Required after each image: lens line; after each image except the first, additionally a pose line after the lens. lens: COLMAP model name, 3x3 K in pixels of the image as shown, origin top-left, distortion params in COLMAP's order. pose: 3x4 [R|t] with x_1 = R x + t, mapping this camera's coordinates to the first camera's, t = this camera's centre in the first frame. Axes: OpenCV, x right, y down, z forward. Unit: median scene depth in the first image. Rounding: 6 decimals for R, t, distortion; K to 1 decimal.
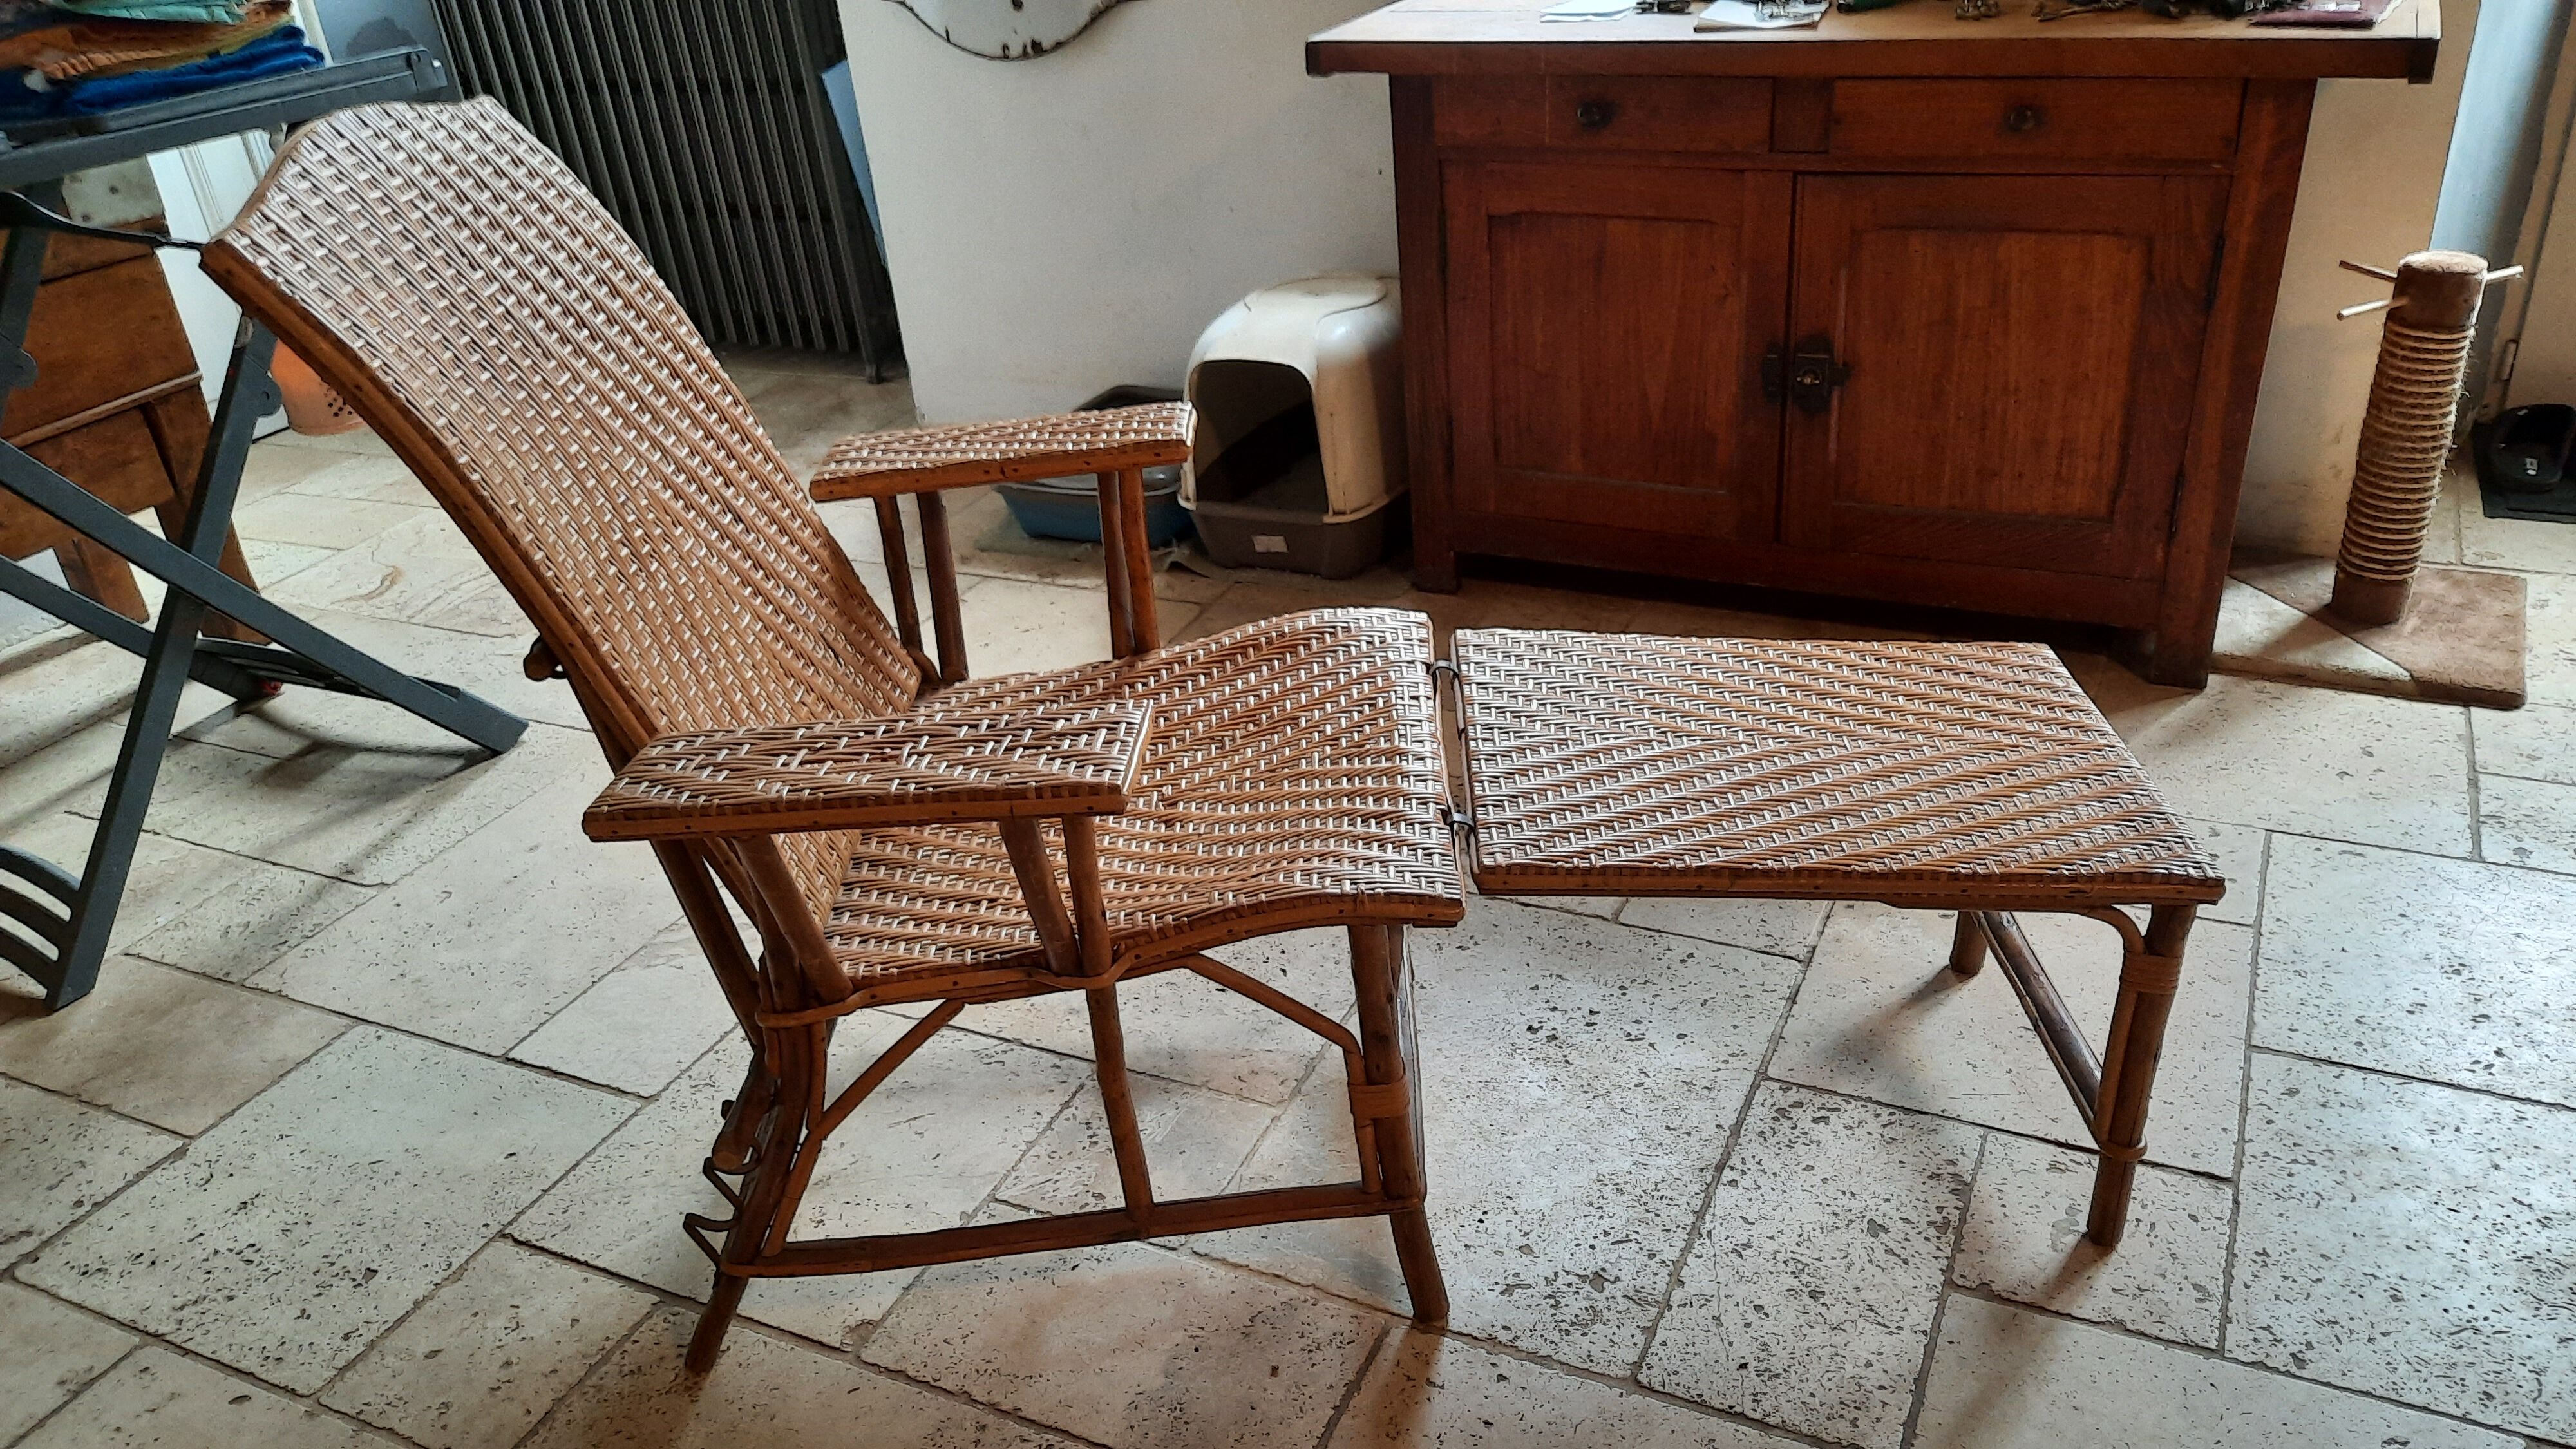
lens RADIAL K [[1950.3, 0, 1288.0], [0, 1950.3, 724.5], [0, 0, 1]] dist [0.052542, -0.076644]
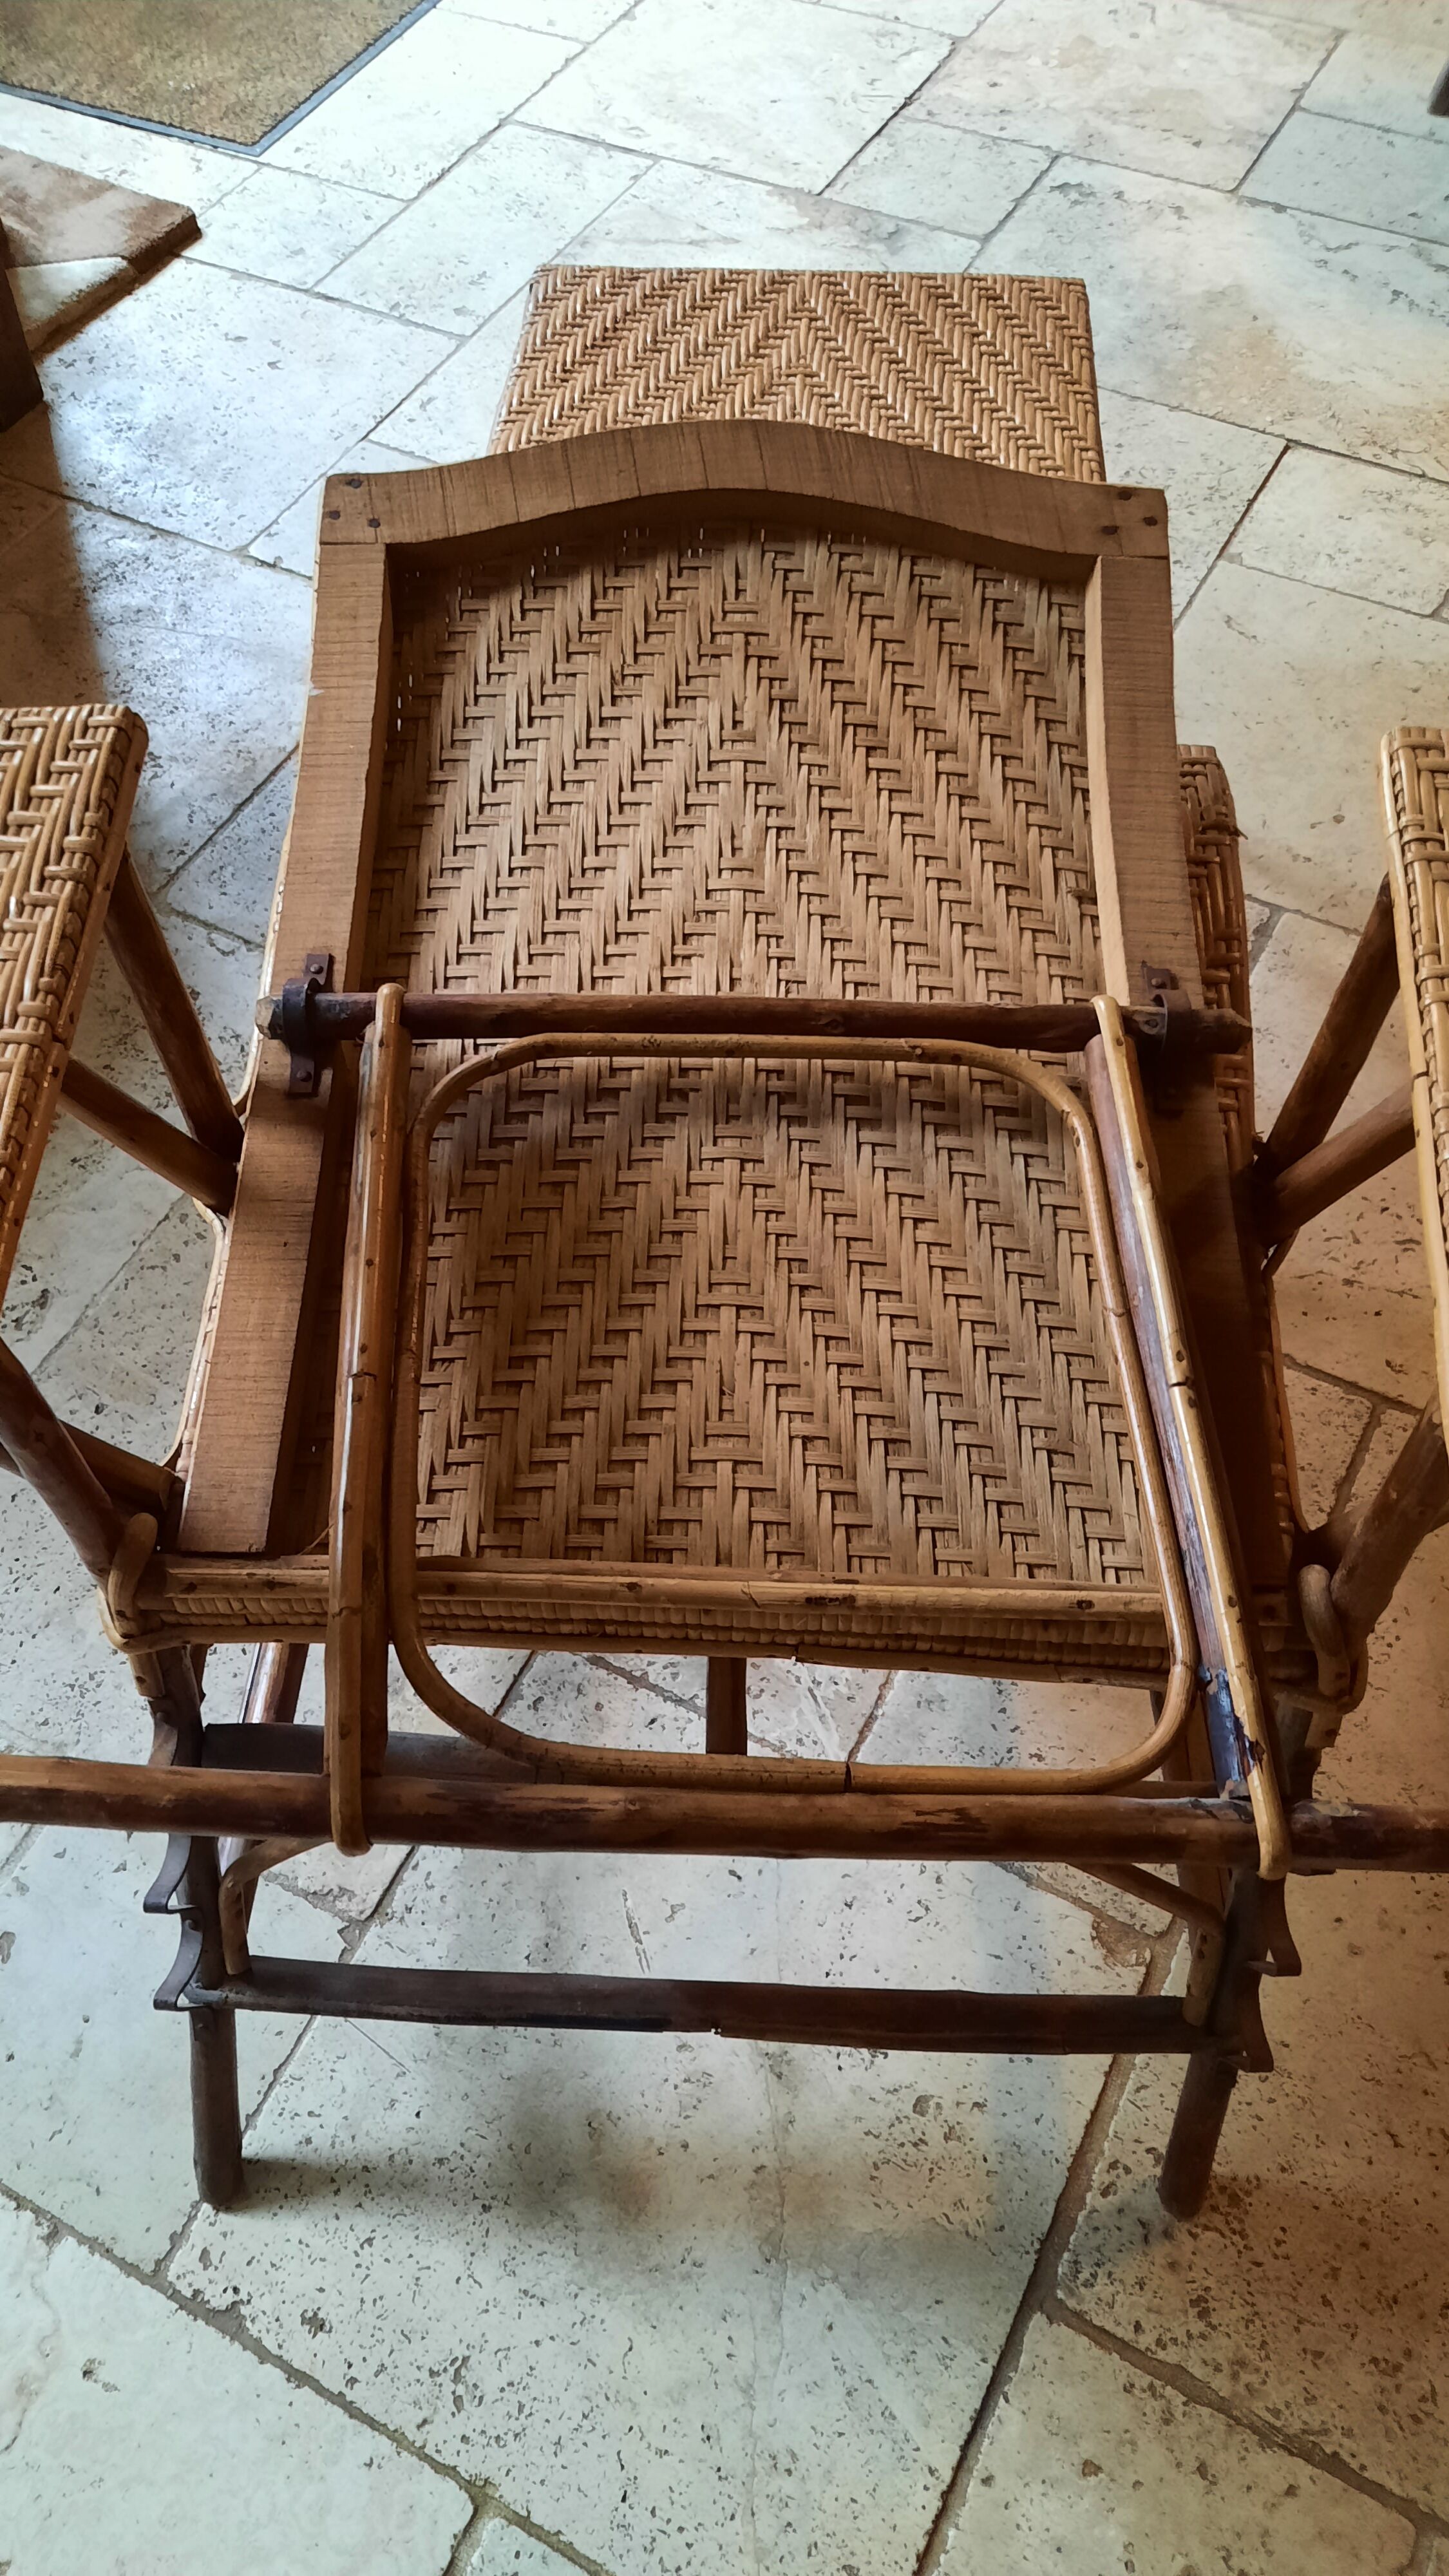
lens RADIAL K [[1916.9, 0, 724.5], [0, 1916.9, 1288.0], [0, 0, 1]] dist [0.002045, -0.003211]
pose [[0.030170, -0.781308, 0.623416, -0.387231], [0.472843, 0.560655, 0.679769, -0.272776], [-0.880630, 0.274269, 0.386351, 0.683552]]
